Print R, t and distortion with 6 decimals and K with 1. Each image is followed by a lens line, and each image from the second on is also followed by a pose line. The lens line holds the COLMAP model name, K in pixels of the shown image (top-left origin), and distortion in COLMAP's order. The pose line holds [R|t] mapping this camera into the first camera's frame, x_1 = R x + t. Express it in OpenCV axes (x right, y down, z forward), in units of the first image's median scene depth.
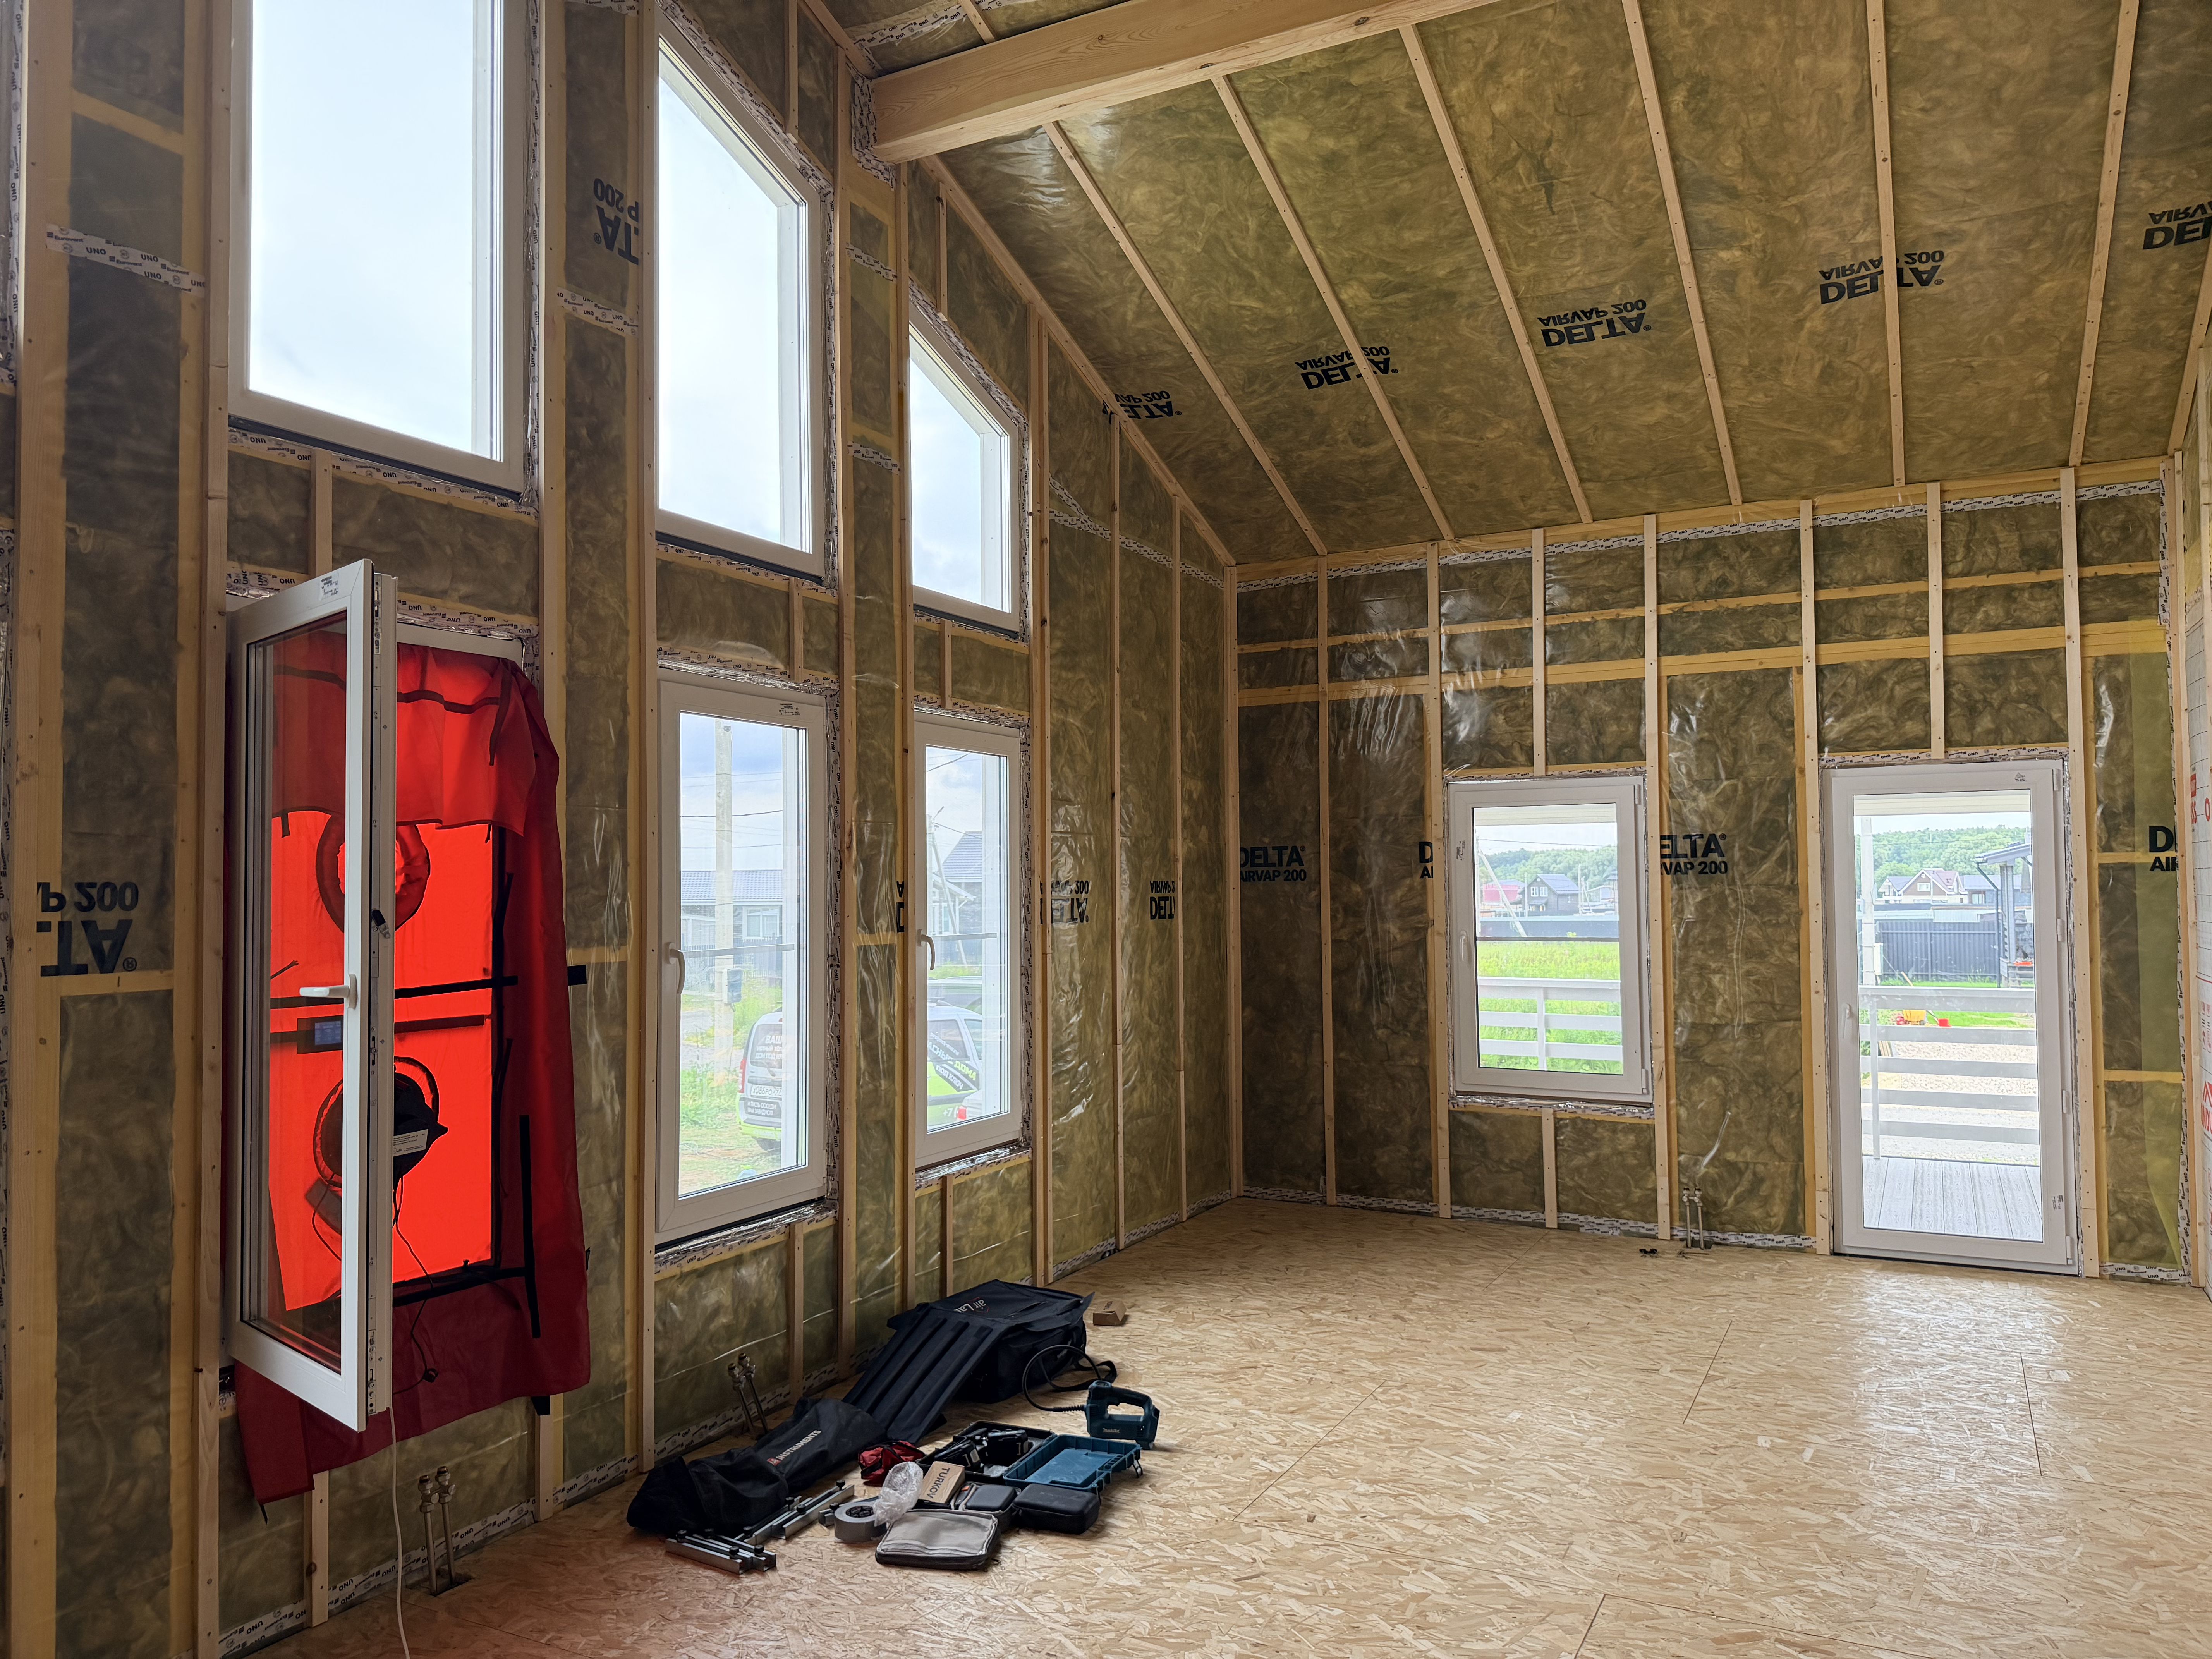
lens RADIAL K [[1547.2, 0, 1113.4], [0, 1547.2, 843.6], [0, 0, 1]] dist [0.140650, -0.229146]
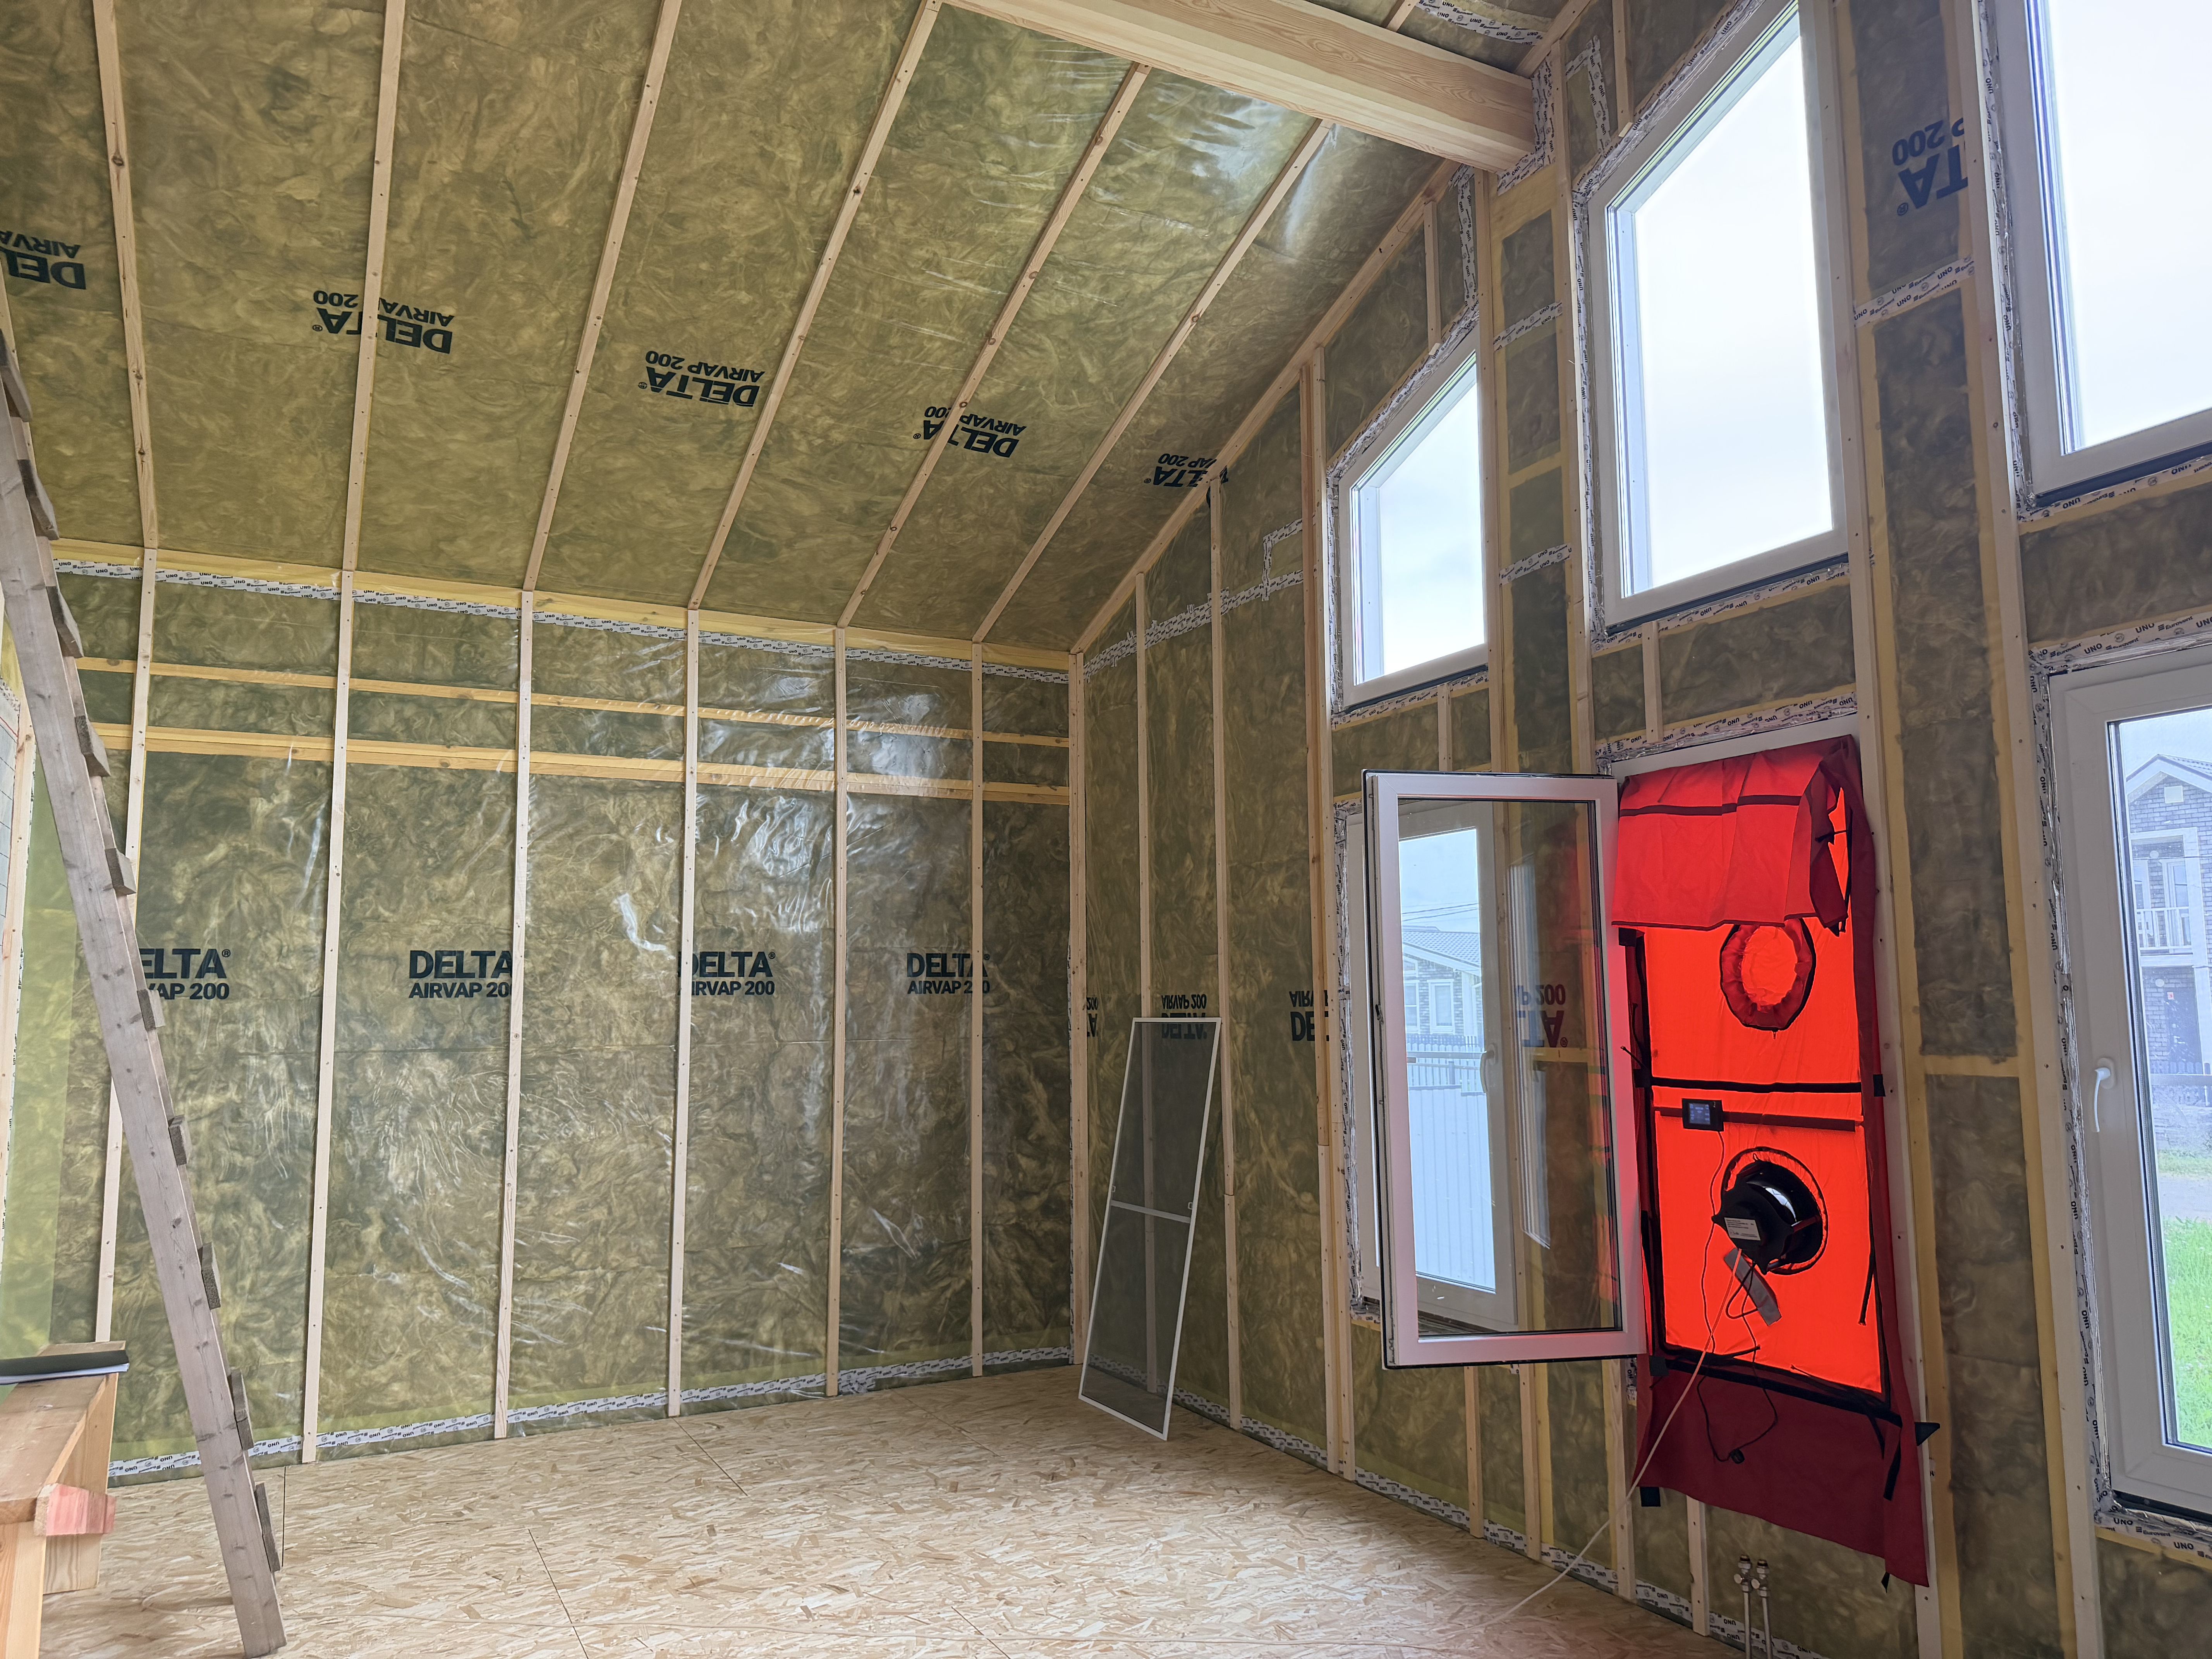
lens RADIAL K [[1547.2, 0, 1113.4], [0, 1547.2, 843.6], [0, 0, 1]] dist [0.140650, -0.229146]
pose [[-0.575400, -0.074181, -0.814501, 0.426239], [0.038661, 0.992298, -0.117686, 0.026563], [0.816958, -0.099206, -0.568101, 0.808158]]
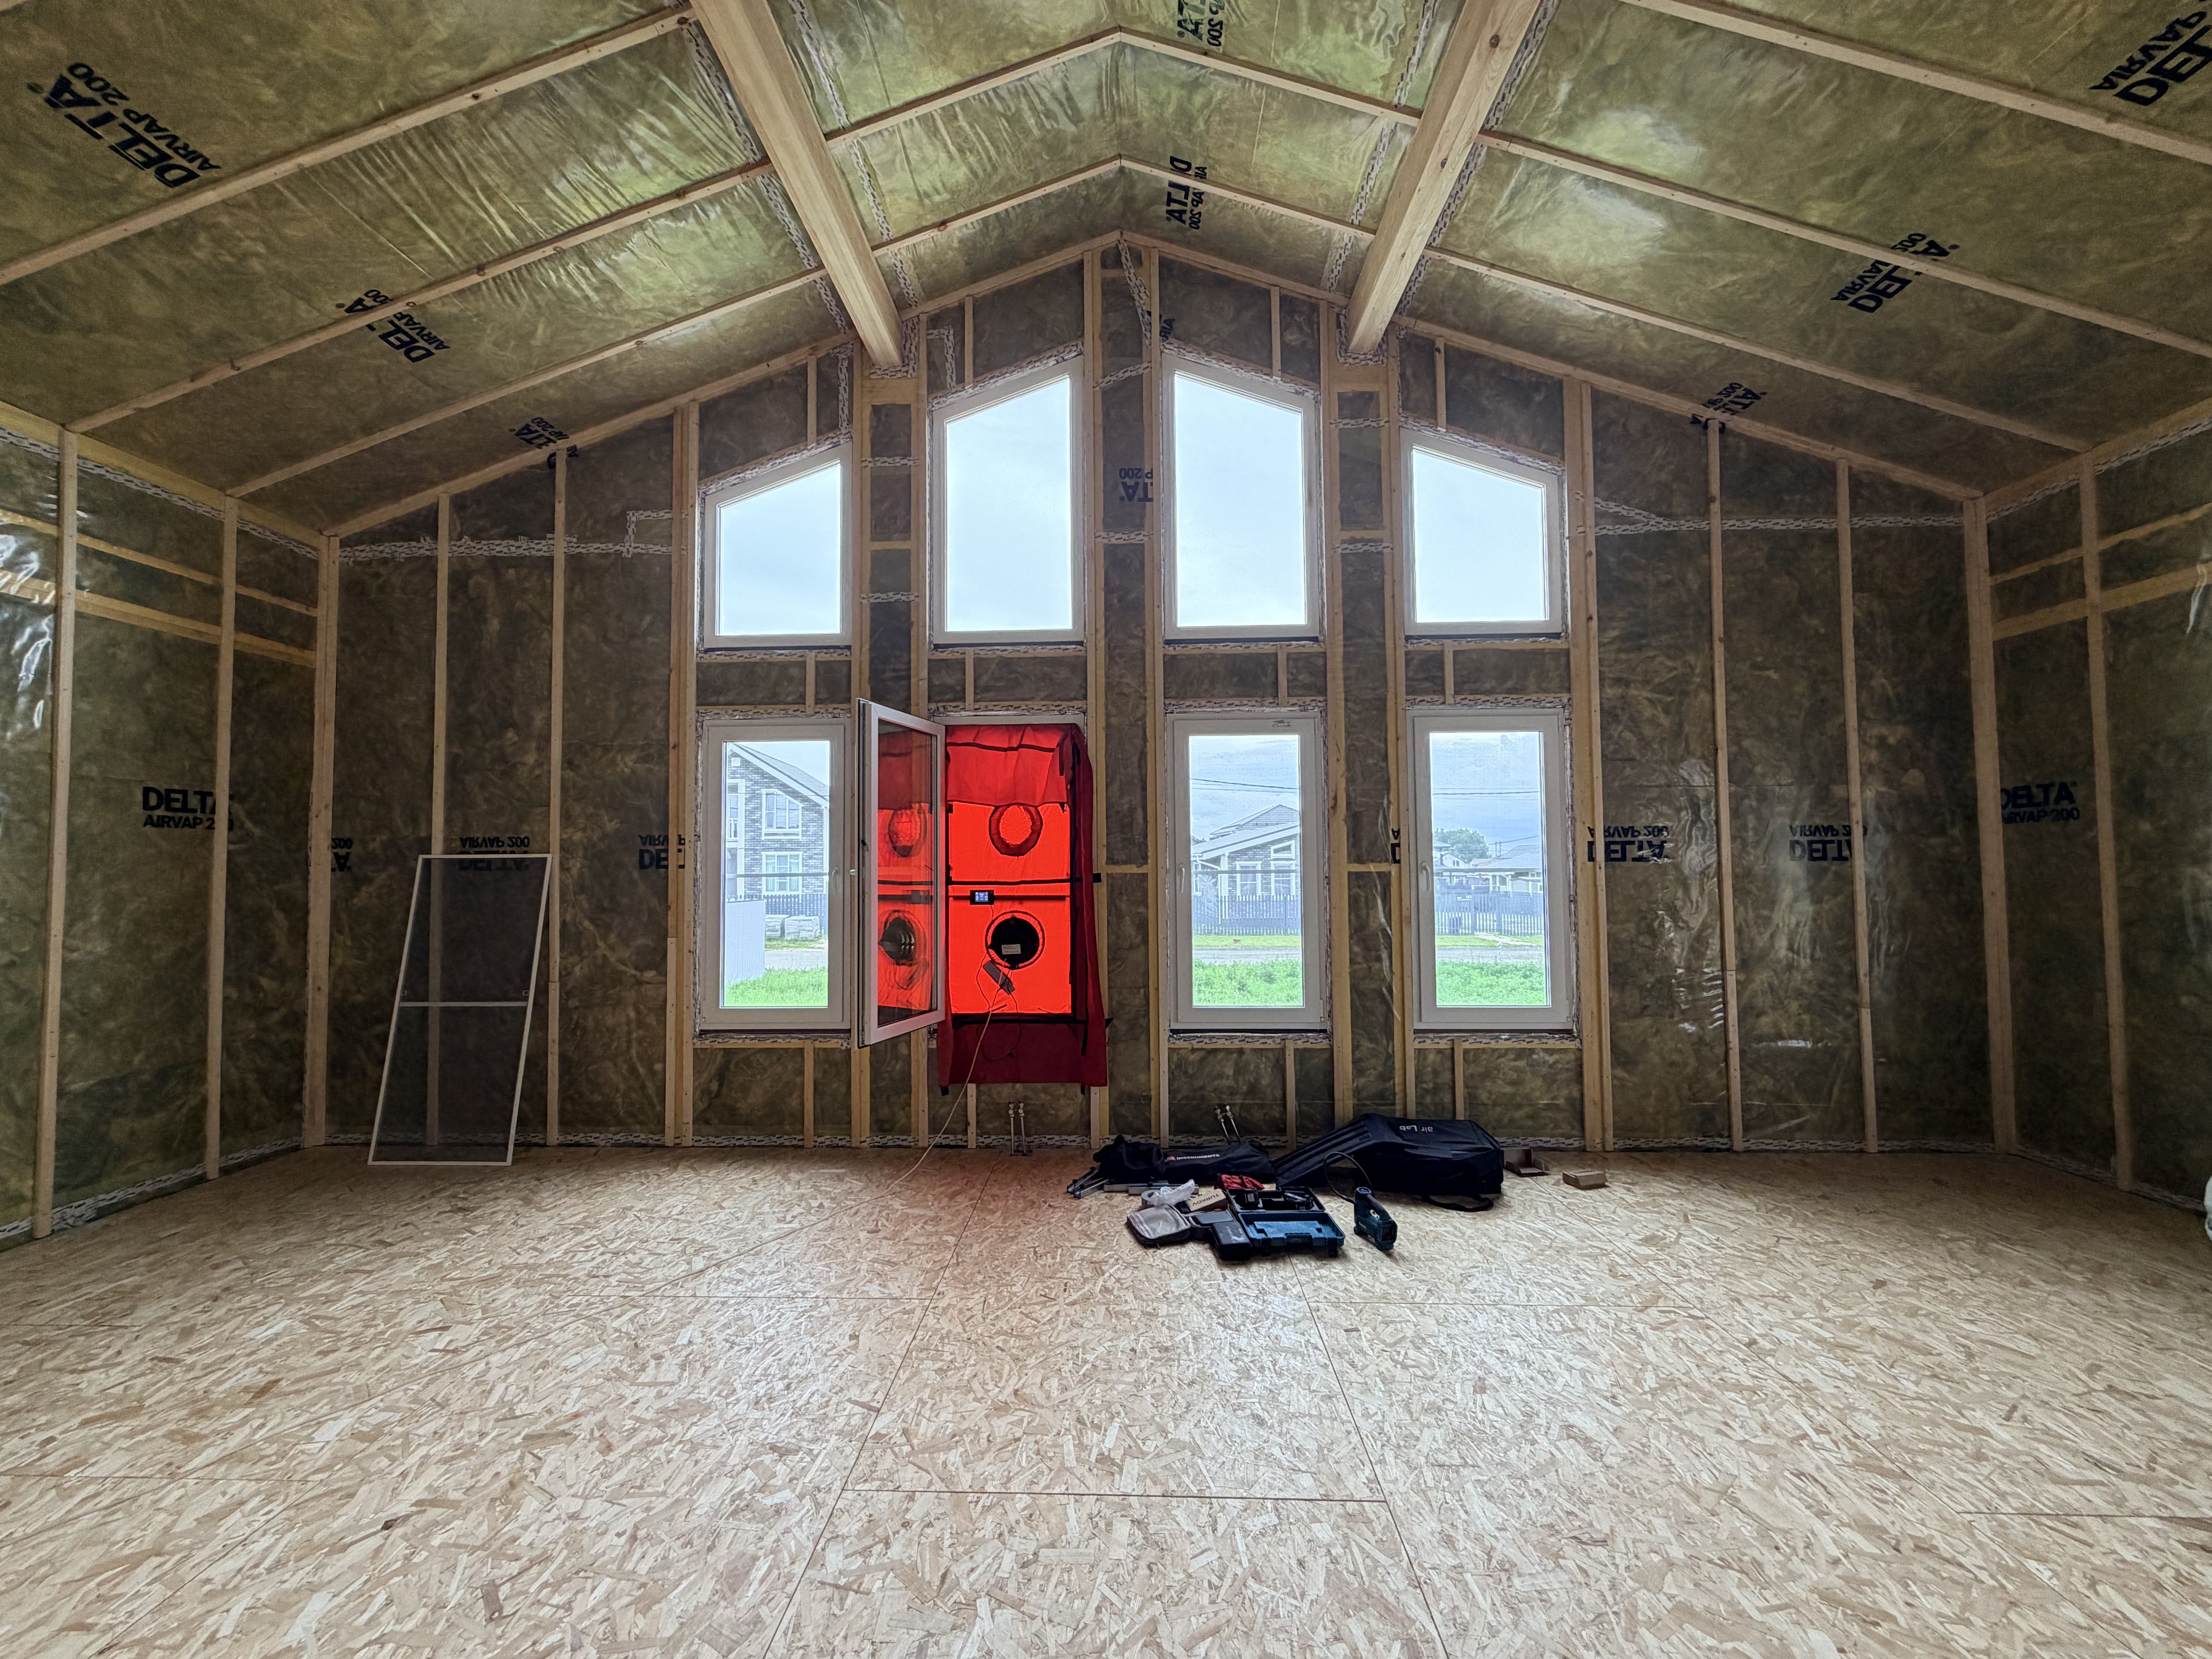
lens RADIAL K [[887.1, 0, 1098.1], [0, 887.1, 834.4], [0, 0, 1]] dist [0.000041, 0.000496]
pose [[0.426334, -0.025047, -0.904219, 0.465596], [0.029126, 0.999478, -0.013953, 0.030968], [0.904097, -0.020388, 0.426841, 0.366281]]
